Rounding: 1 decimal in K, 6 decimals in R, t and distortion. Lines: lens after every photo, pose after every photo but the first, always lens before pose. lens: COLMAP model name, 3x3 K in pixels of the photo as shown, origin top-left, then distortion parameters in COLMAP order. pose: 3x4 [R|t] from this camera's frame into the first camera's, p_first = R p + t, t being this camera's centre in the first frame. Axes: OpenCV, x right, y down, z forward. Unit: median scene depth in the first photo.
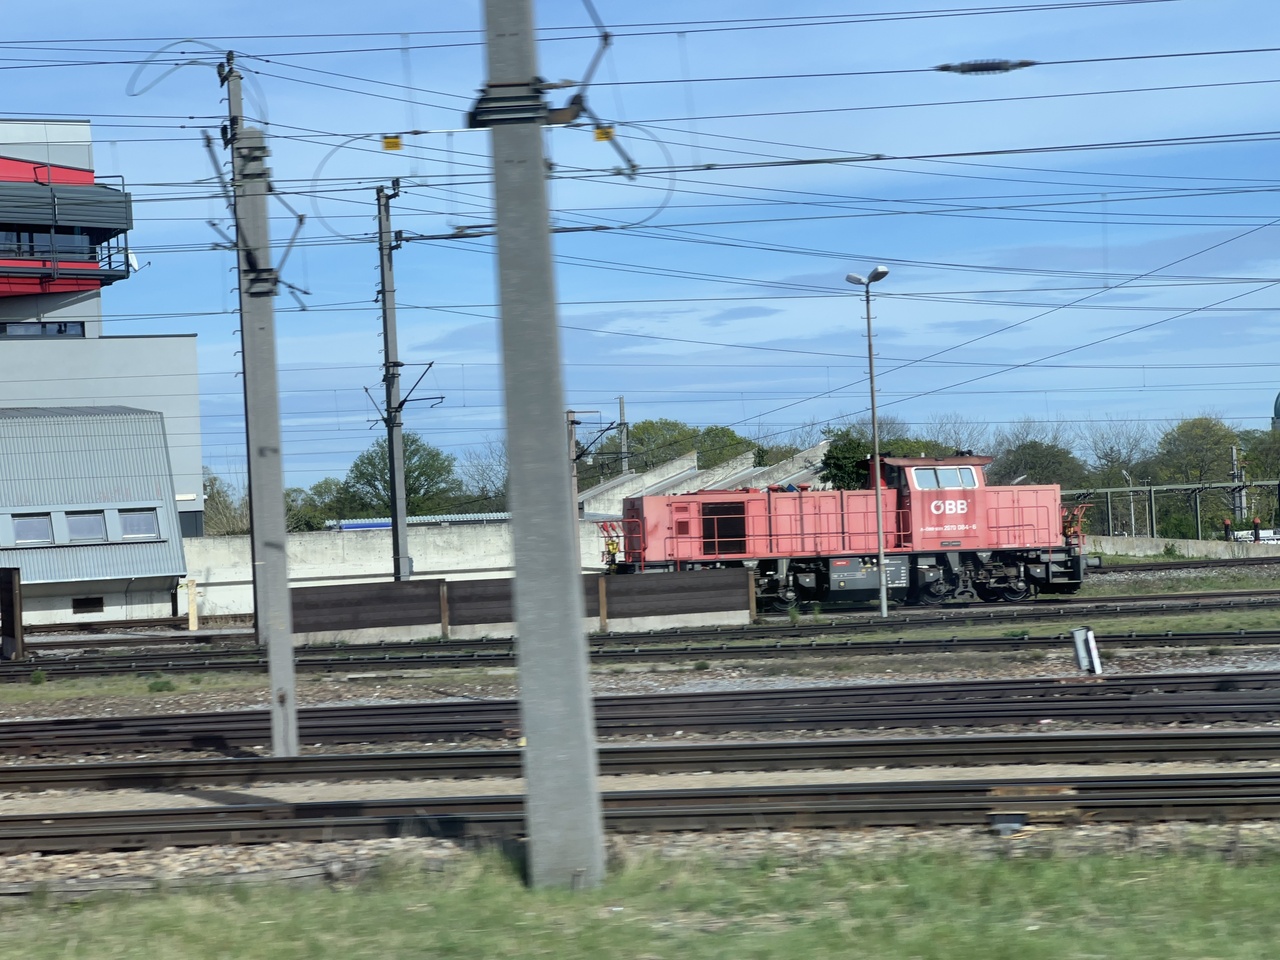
lens RADIAL K [[2862.4, 0, 634.8], [0, 2862.4, 478.9], [0, 0, 1]] dist [-0.069015, 4.309607]
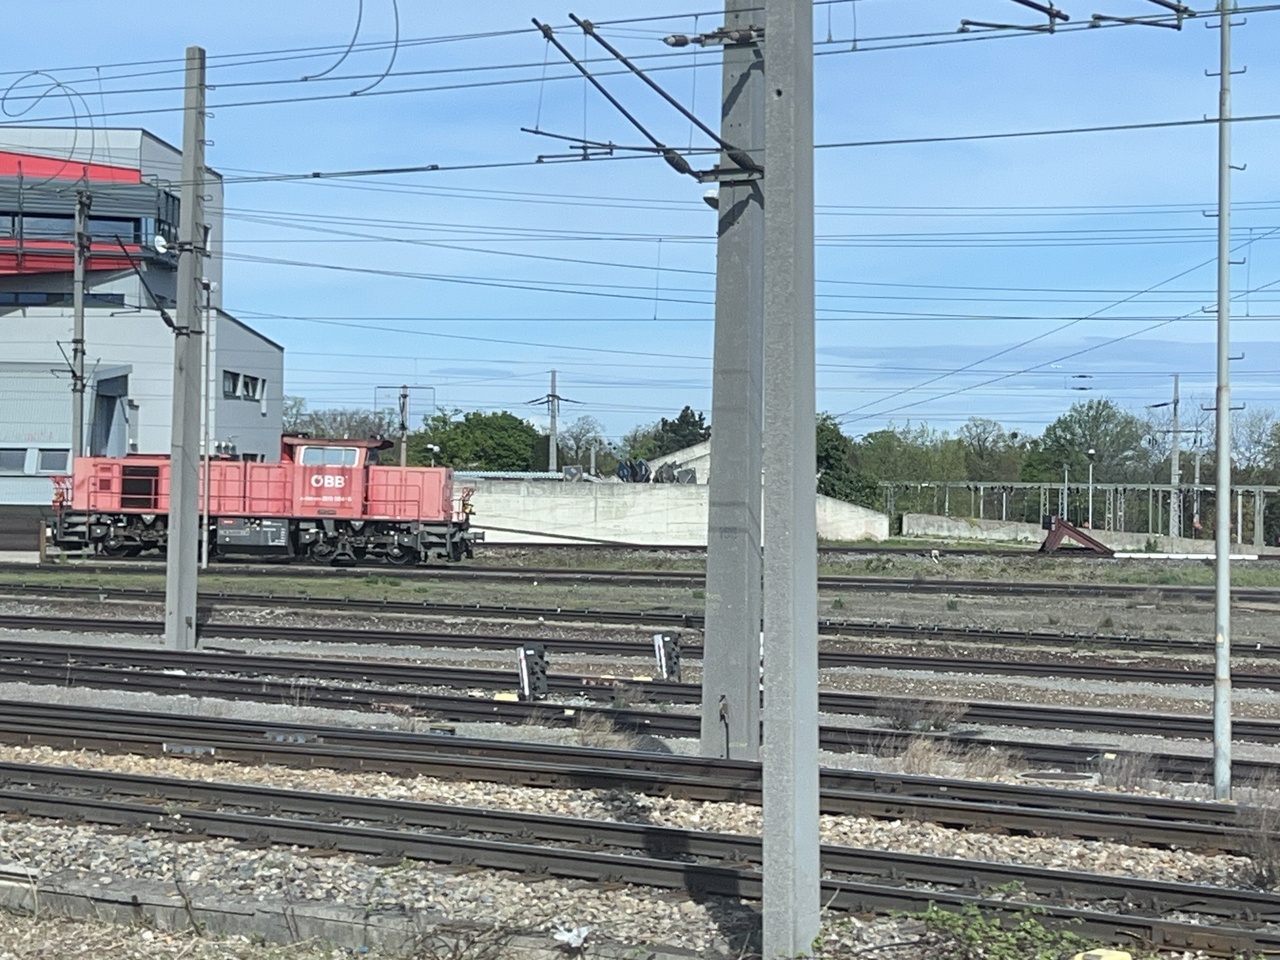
lens RADIAL K [[2850.8, 0, 661.0], [0, 2850.8, 485.9], [0, 0, 1]] dist [0.245974, -0.933644]
pose [[0.914295, 0.059785, -0.400612, 0.713495], [-0.051824, 0.998185, 0.030689, -0.031964], [0.401719, -0.007298, 0.915734, -0.033011]]
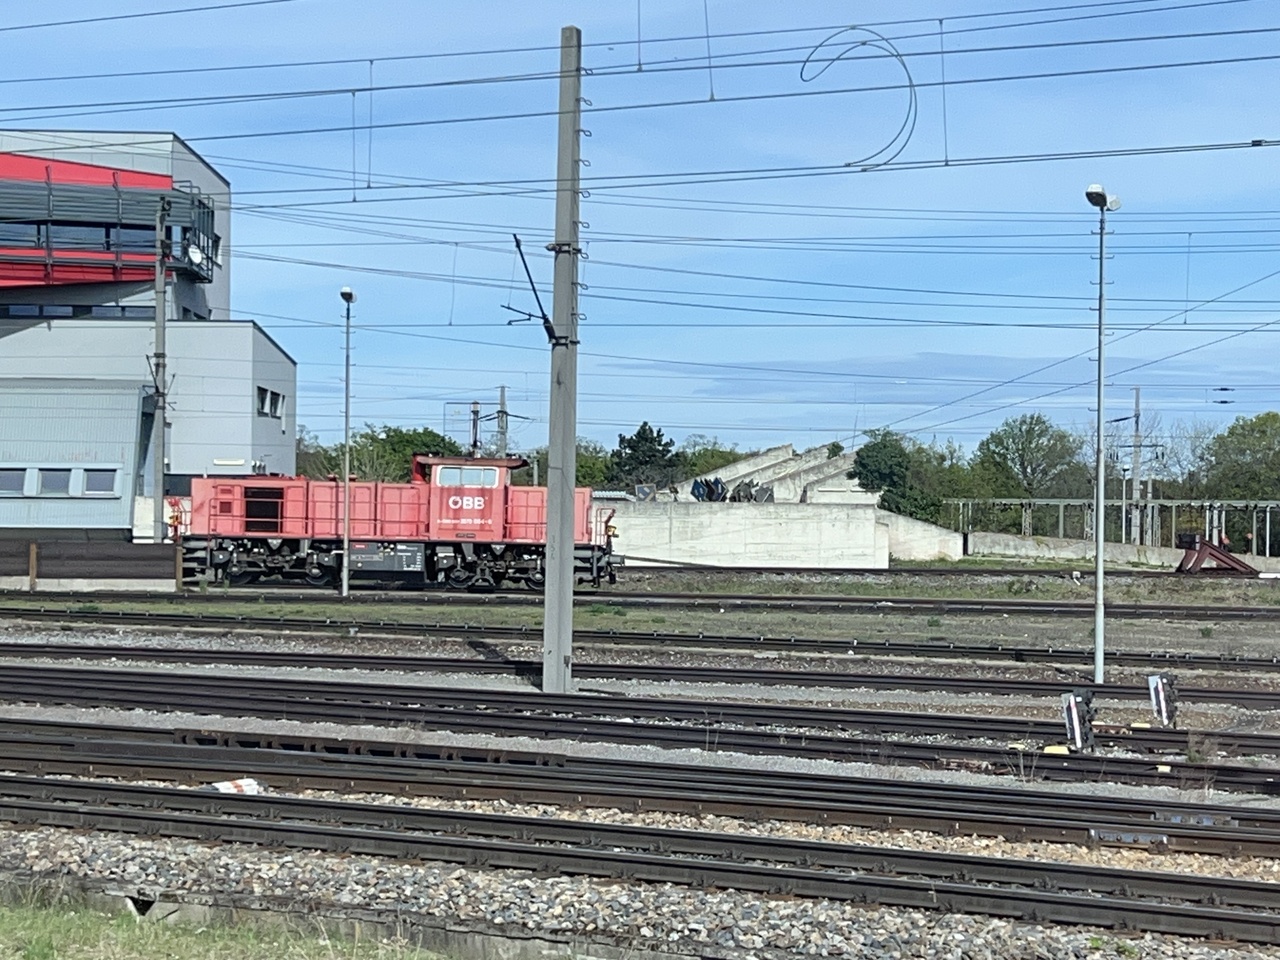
lens RADIAL K [[2850.8, 0, 661.0], [0, 2850.8, 485.9], [0, 0, 1]] dist [0.245974, -0.933644]
pose [[0.936140, 0.053465, -0.347539, 0.570822], [-0.048776, 0.998562, 0.022233, -0.025415], [0.348228, -0.003862, 0.937402, -0.023608]]
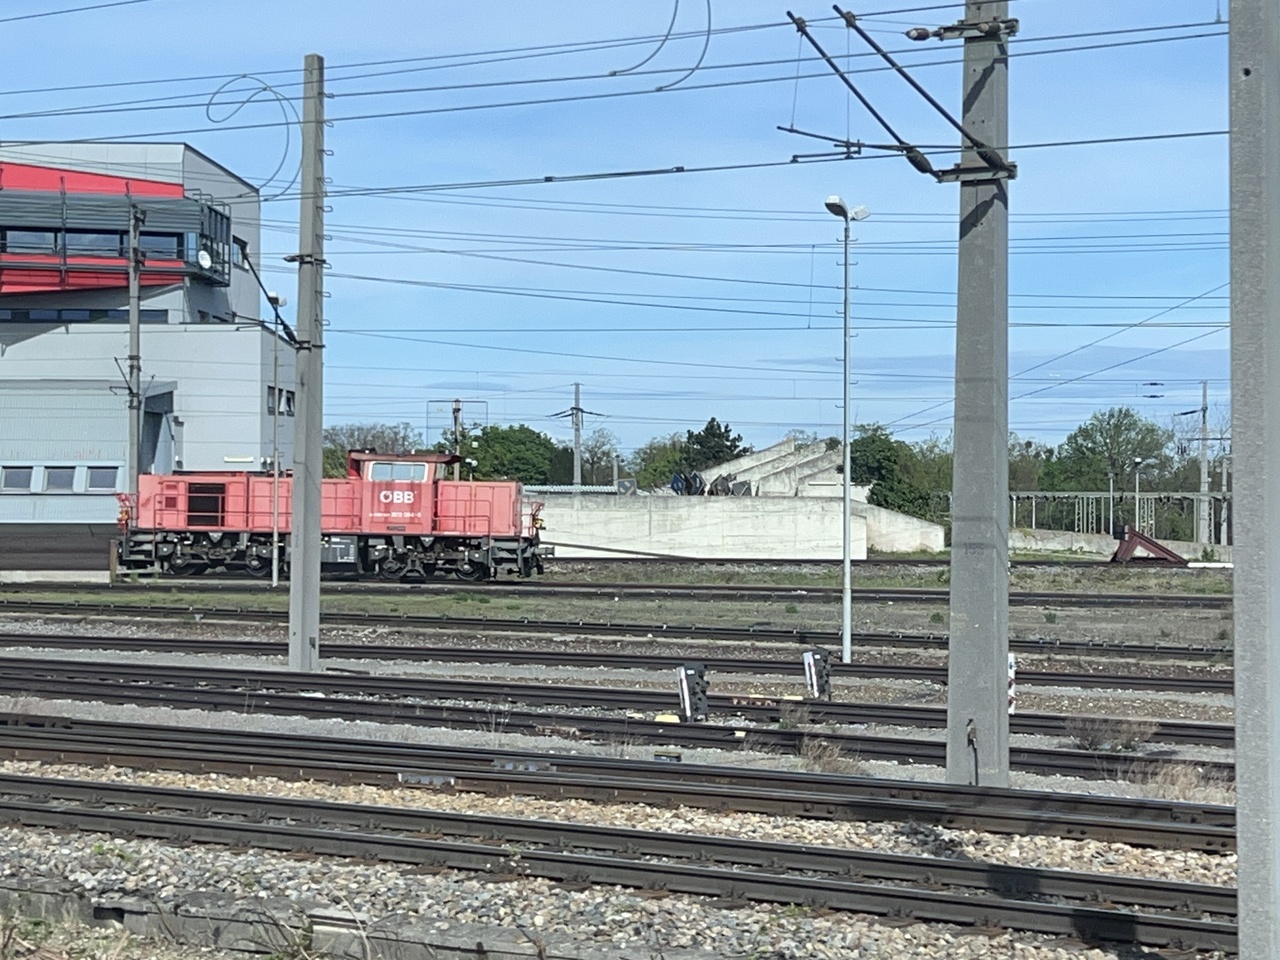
lens RADIAL K [[2850.8, 0, 661.0], [0, 2850.8, 485.9], [0, 0, 1]] dist [0.245974, -0.933644]
pose [[0.915309, 0.050060, -0.399628, 0.677792], [-0.043107, 0.998722, 0.026373, -0.030336], [0.400438, -0.006913, 0.916298, -0.030601]]
